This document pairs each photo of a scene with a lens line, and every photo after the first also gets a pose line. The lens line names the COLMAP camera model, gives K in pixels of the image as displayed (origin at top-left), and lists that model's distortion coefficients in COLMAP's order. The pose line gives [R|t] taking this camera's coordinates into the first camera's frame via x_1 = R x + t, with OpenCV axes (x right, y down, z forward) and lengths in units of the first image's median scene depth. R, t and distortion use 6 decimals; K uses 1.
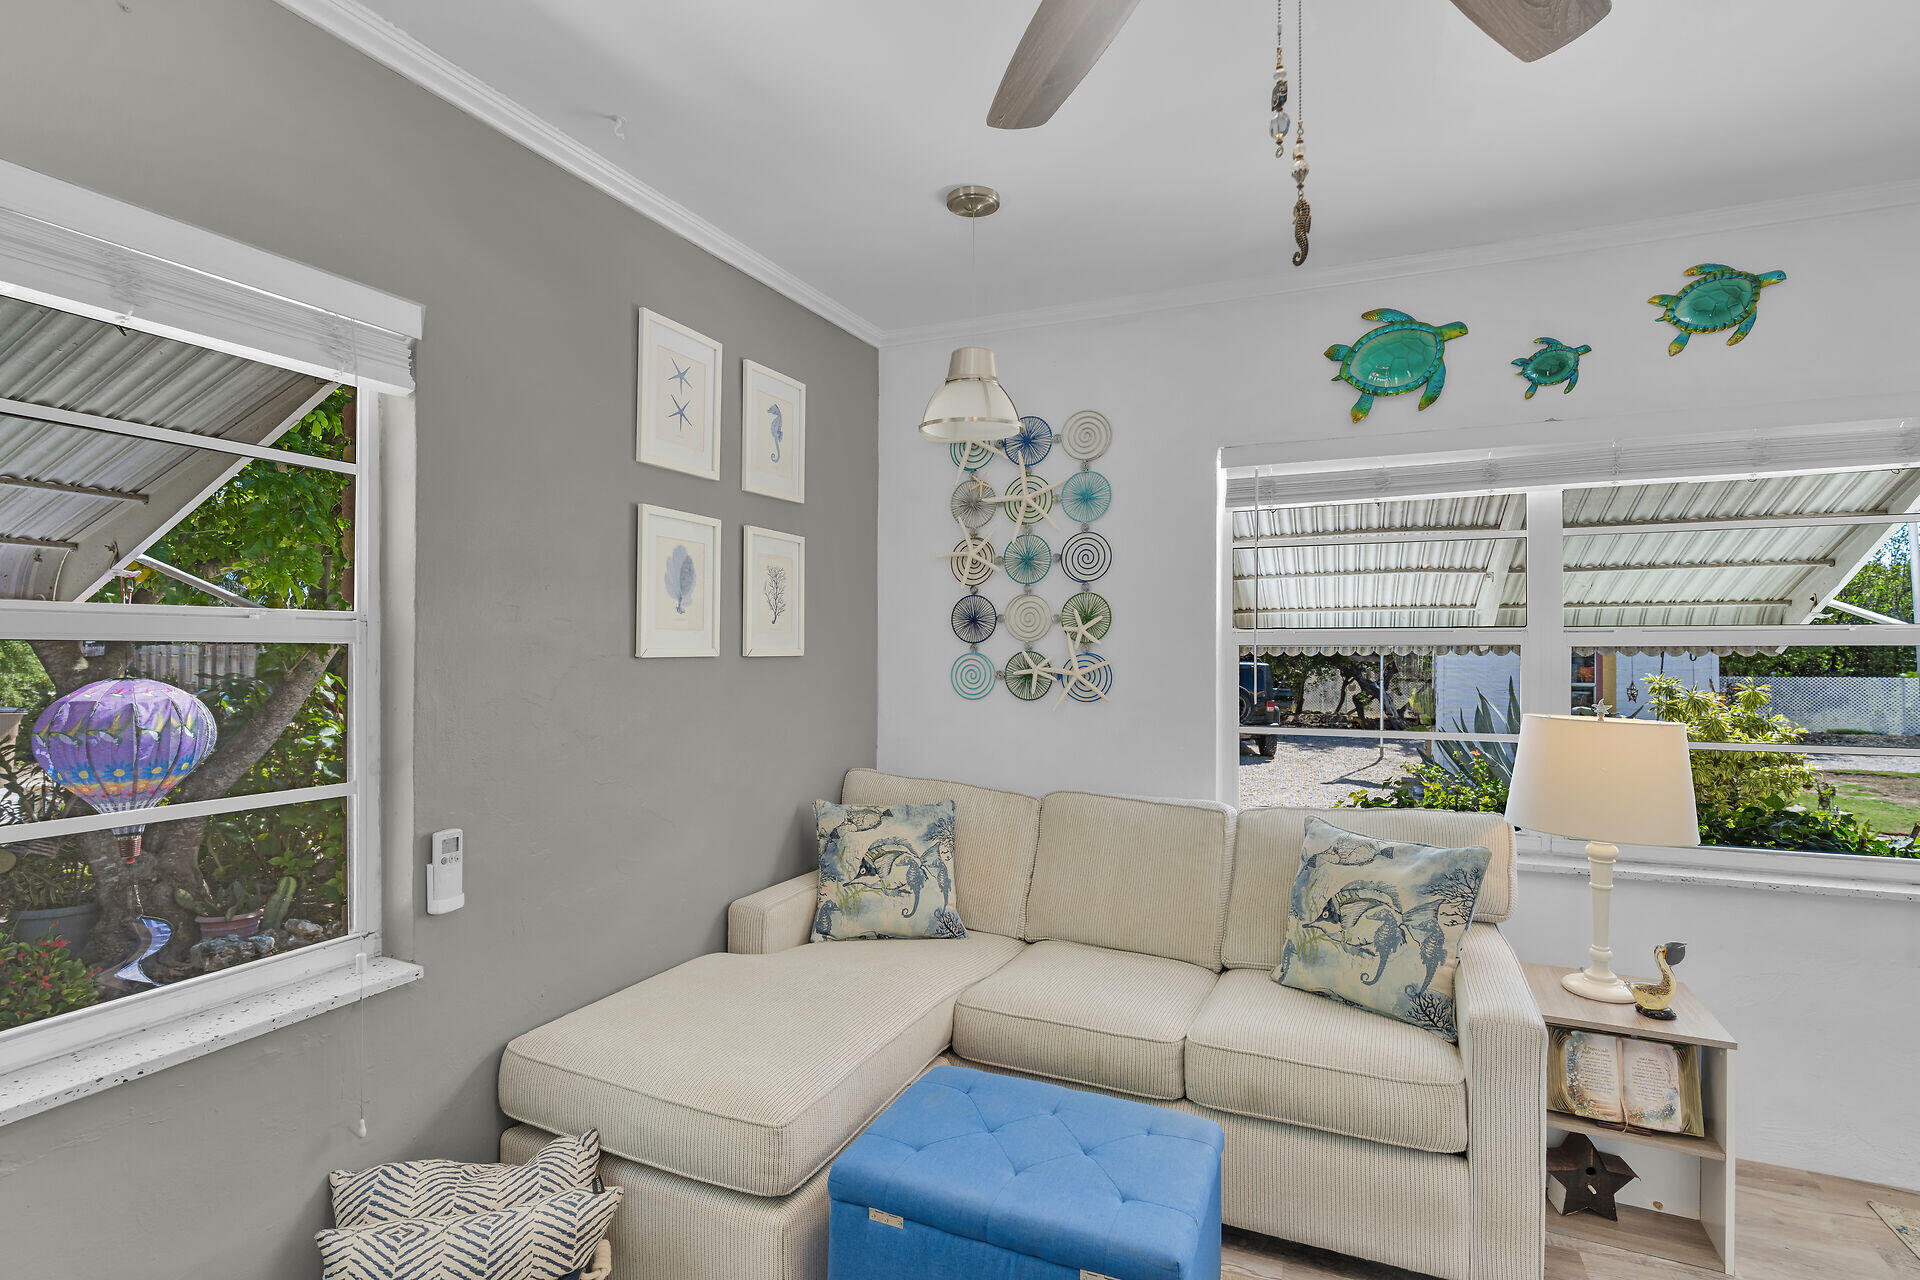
lens RADIAL K [[933.4, 0, 960.0], [0, 933.4, 640.0], [0, 0, 1]] dist [0.003262, -0.000237]
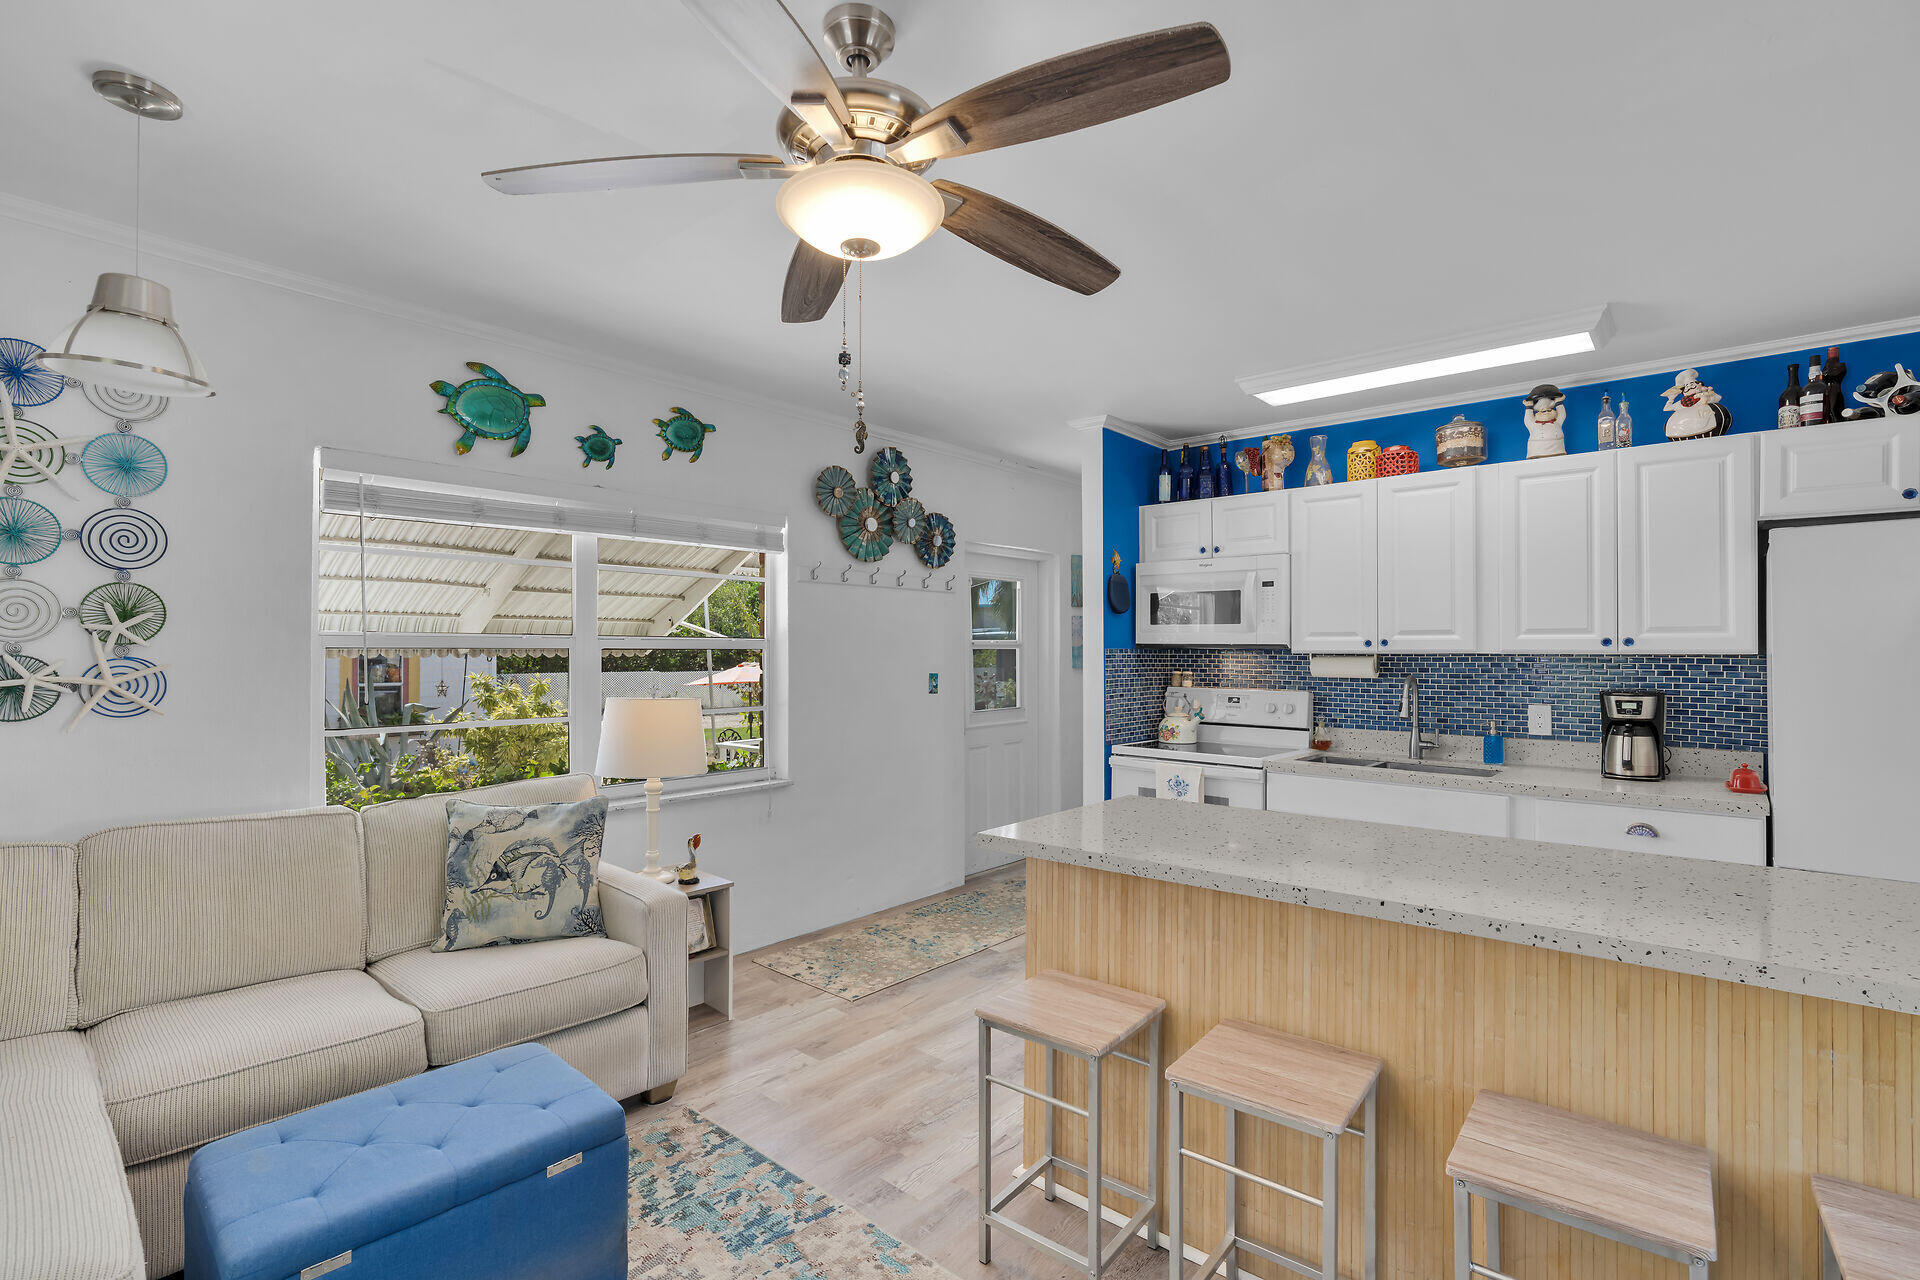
lens RADIAL K [[882.8, 0, 960.0], [0, 882.8, 640.0], [0, 0, 1]] dist [-0.000316, 0.000588]
pose [[0.311484, 0.012319, 0.950172, -0.406629], [-0.007219, 0.999918, -0.010597, 0.002227], [-0.950224, -0.003559, 0.311547, 0.076133]]
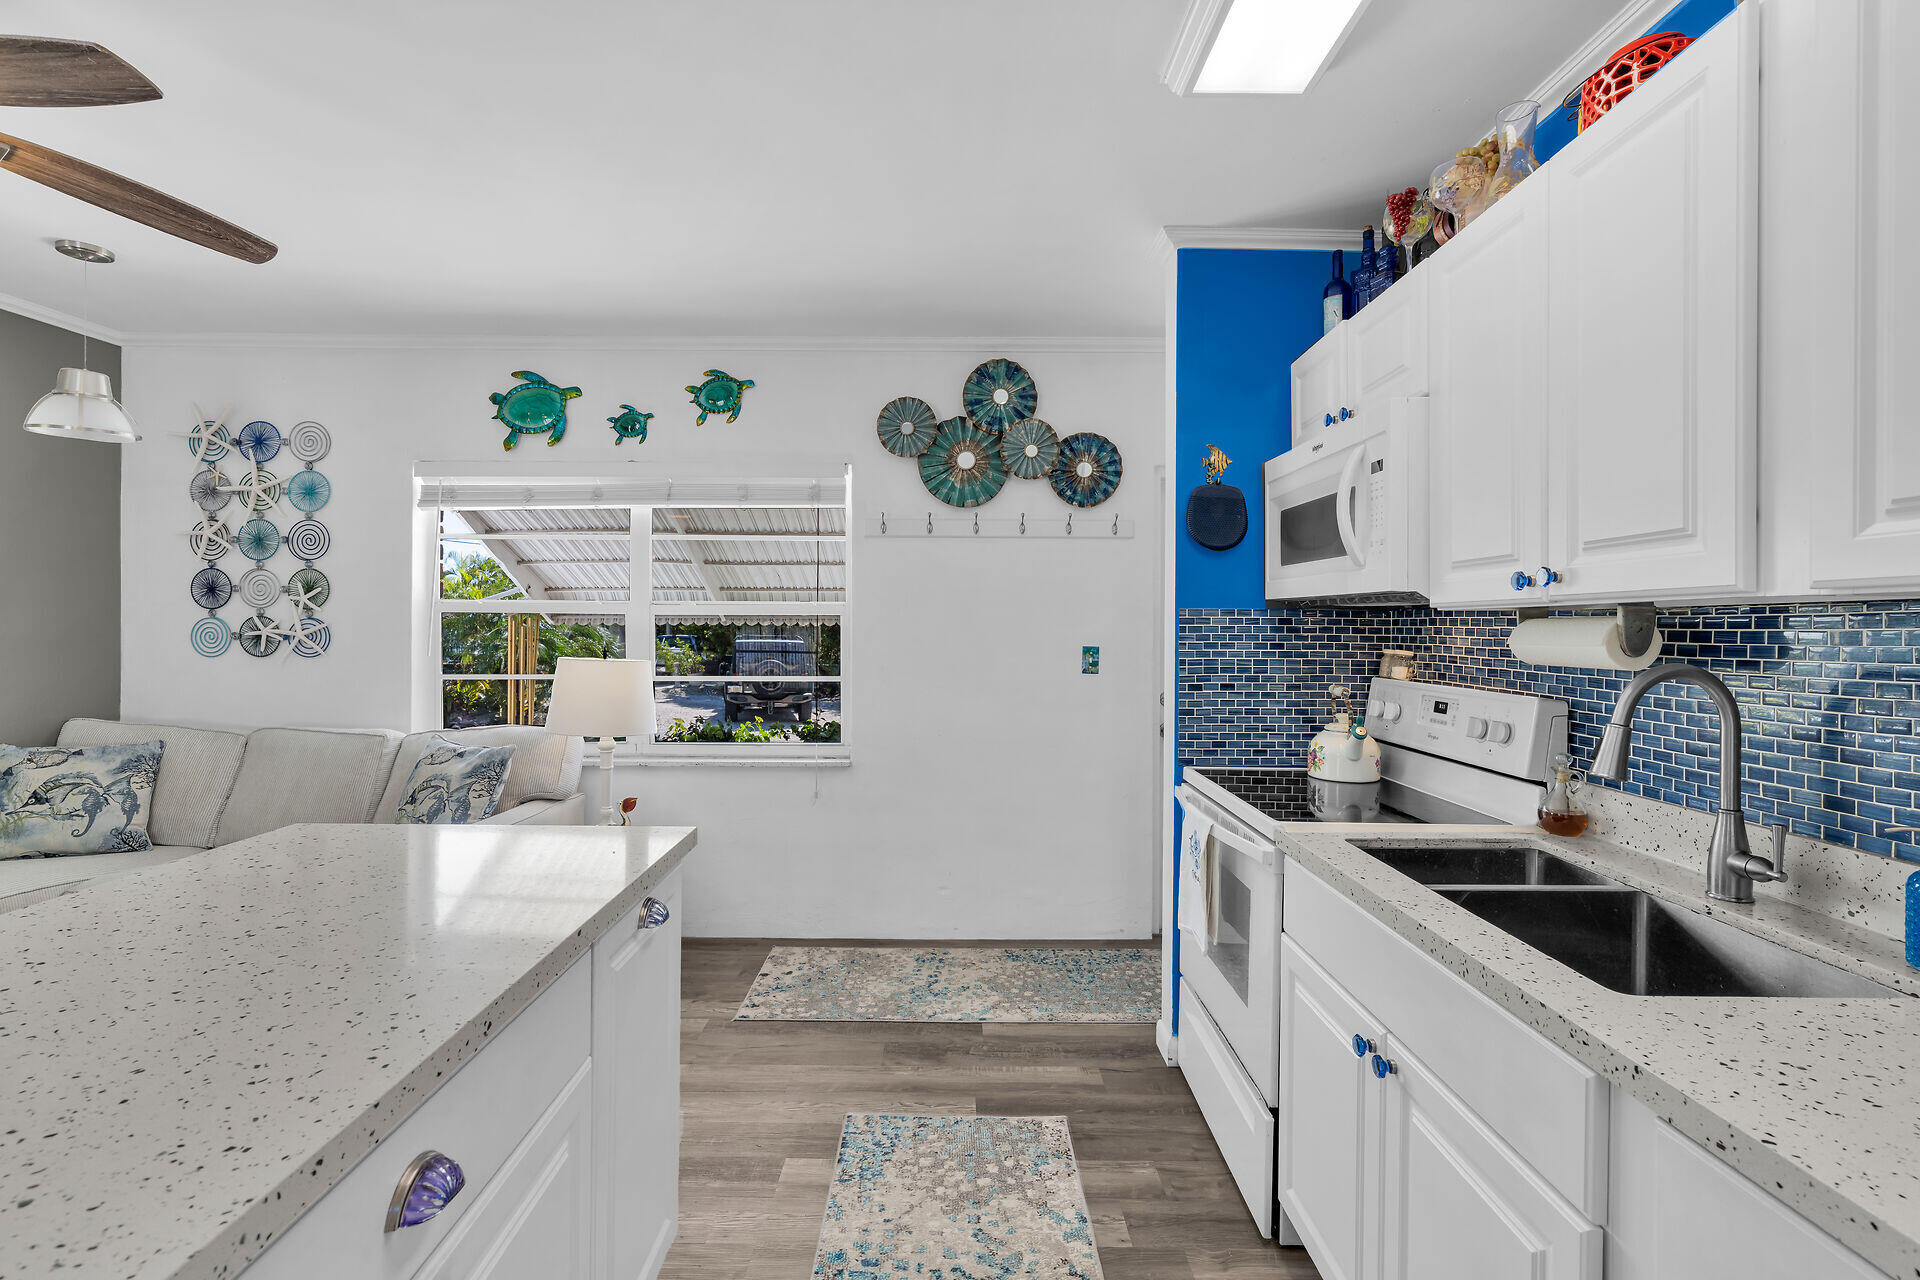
lens RADIAL K [[875.0, 0, 956.5], [0, 875.0, 630.9], [0, 0, 1]] dist [-0.001805, 0.000391]
pose [[0.921783, 0.004021, 0.387687, 0.527222], [-0.007644, 0.999940, 0.007803, 0.017549], [-0.387632, -0.010156, 0.921758, -0.442416]]
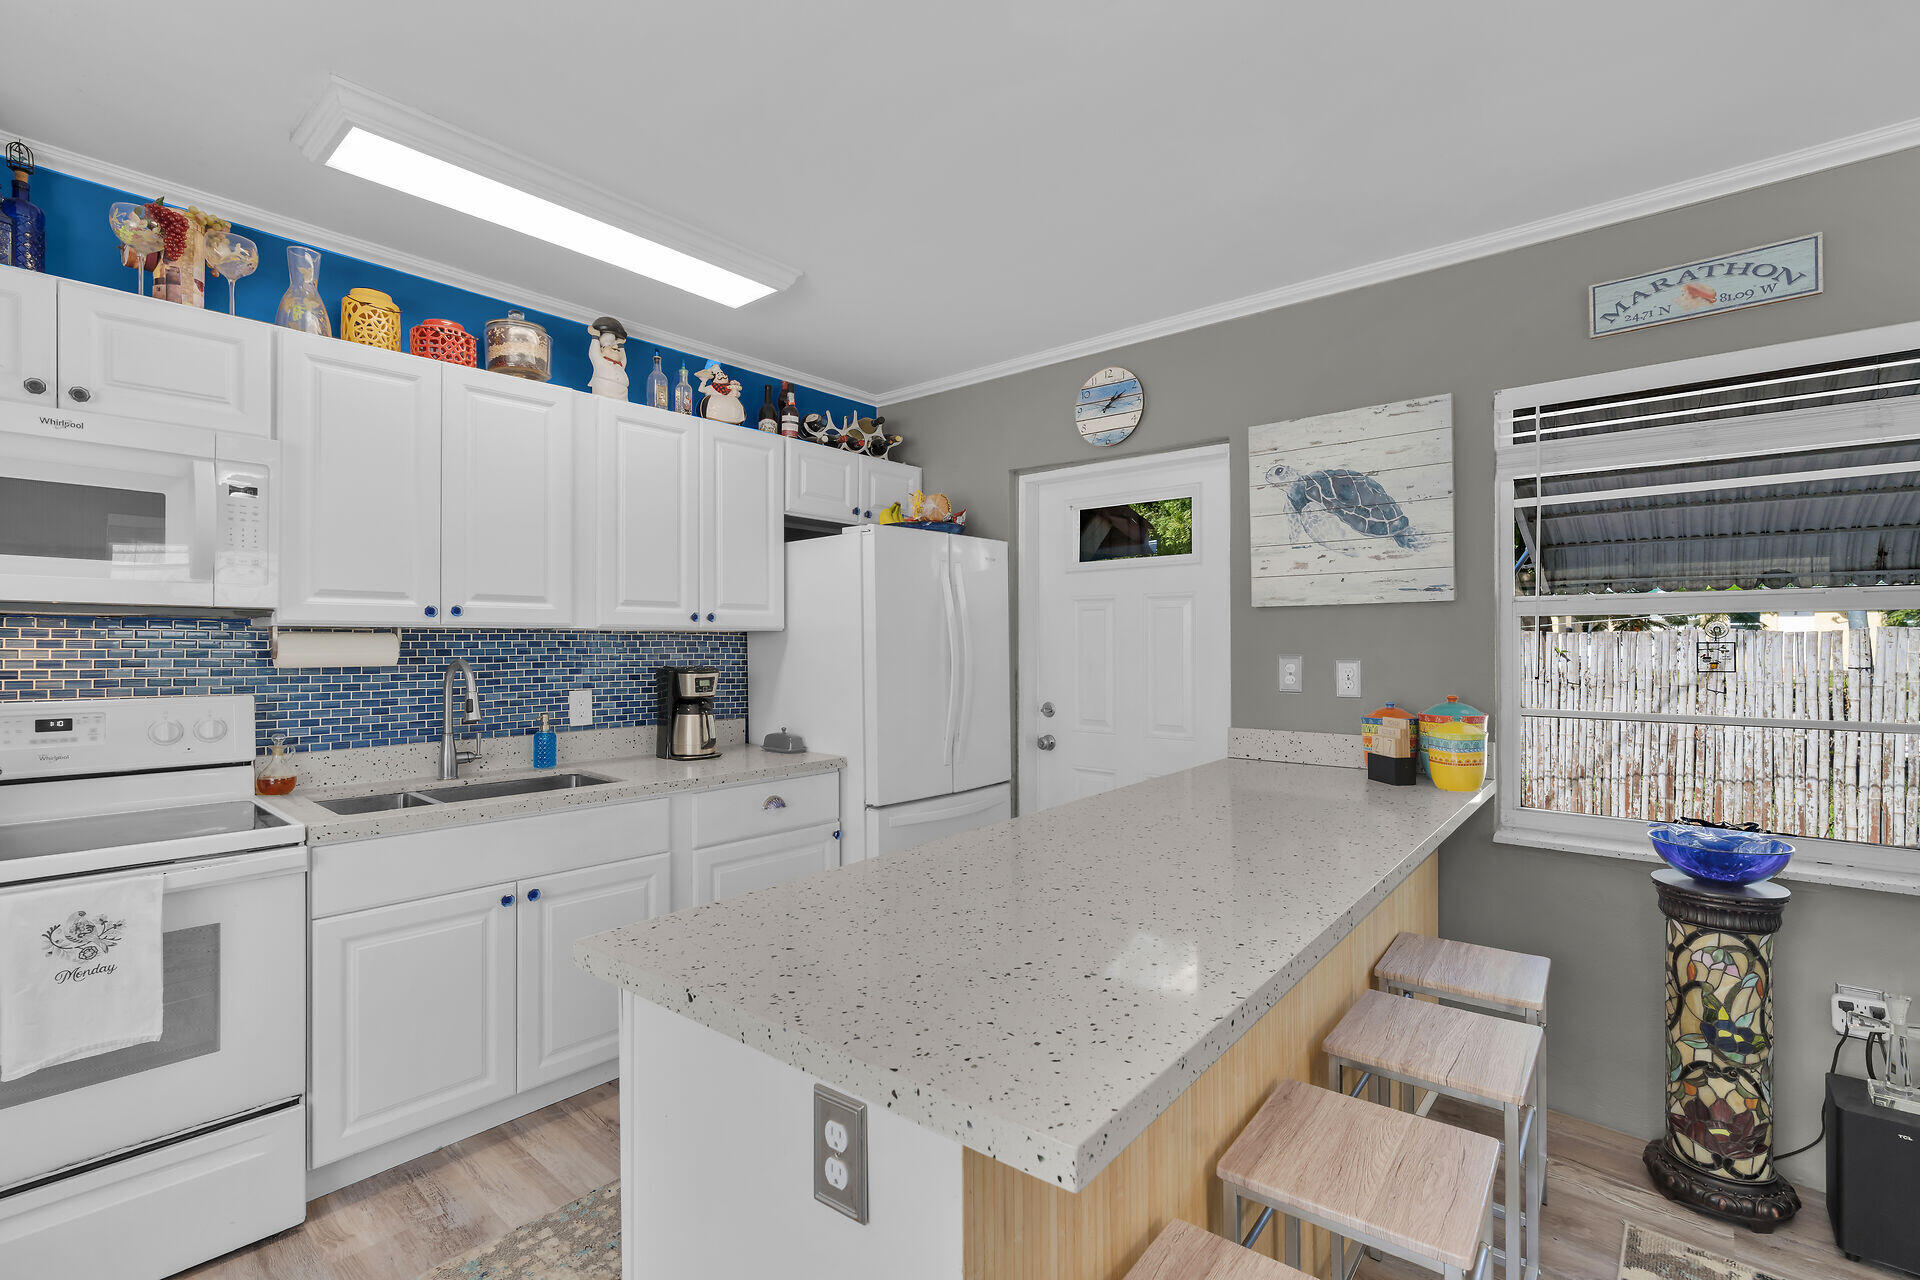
lens RADIAL K [[867.1, 0, 948.3], [0, 867.1, 639.7], [0, 0, 1]] dist [0.003551, 0.000897]
pose [[-0.945550, 0.000820, 0.325475, 0.292705], [-0.001971, 0.999964, -0.008245, 0.022231], [-0.325470, -0.008438, -0.945515, 0.539282]]
